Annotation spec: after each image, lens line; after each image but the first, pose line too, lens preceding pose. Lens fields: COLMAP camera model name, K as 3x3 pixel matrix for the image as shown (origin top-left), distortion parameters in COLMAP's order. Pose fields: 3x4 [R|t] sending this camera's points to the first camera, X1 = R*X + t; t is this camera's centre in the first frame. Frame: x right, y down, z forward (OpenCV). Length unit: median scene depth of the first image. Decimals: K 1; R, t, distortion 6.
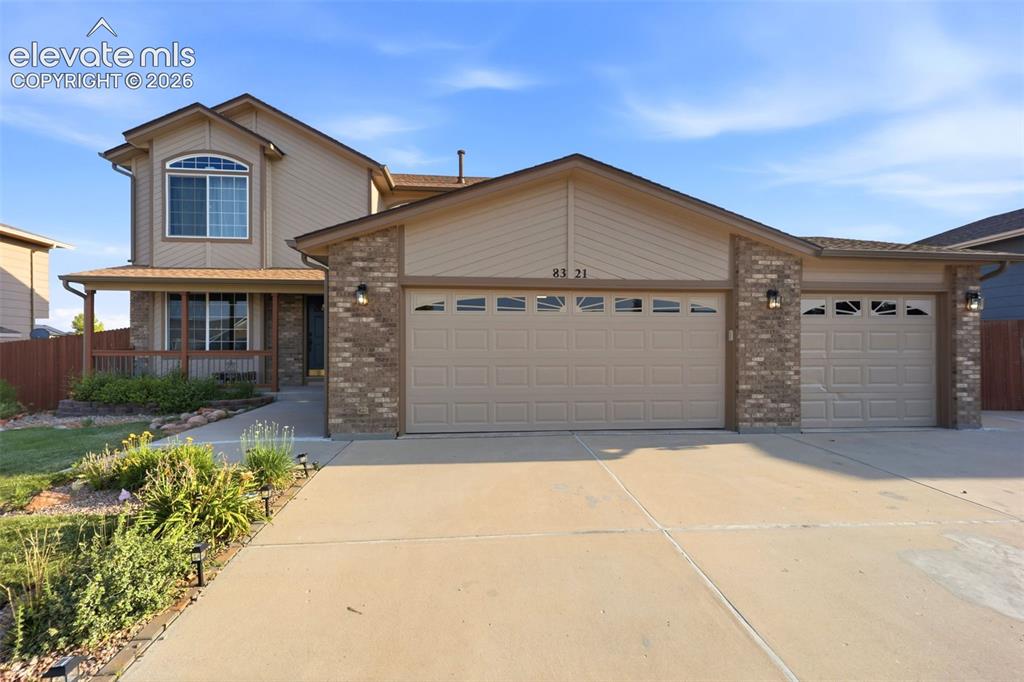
lens RADIAL K [[412.3, 0, 508.4], [0, 412.3, 345.3], [0, 0, 1]] dist [0.015547, -0.004329]
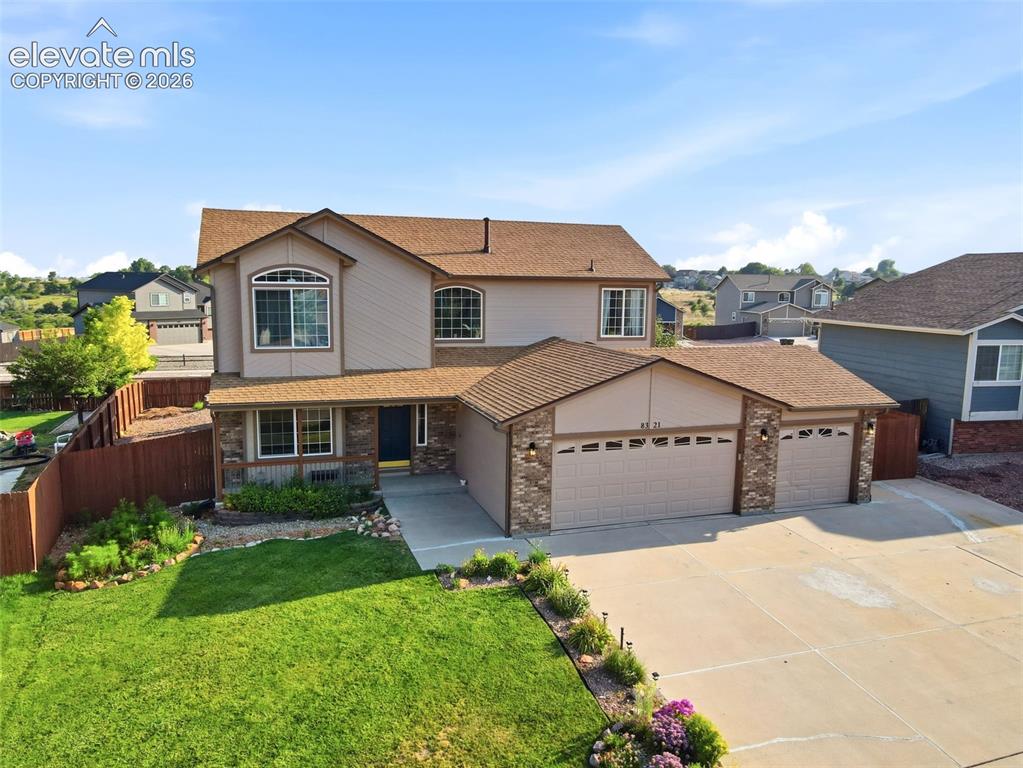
lens RADIAL K [[760.4, 0, 506.6], [0, 760.4, 383.7], [0, 0, 1]] dist [-0.007264, 0.025534]
pose [[0.971562, -0.019296, 0.235999, -1.028695], [-0.014901, 0.989717, 0.142264, -0.711611], [-0.236317, -0.141734, 0.961283, -1.576190]]
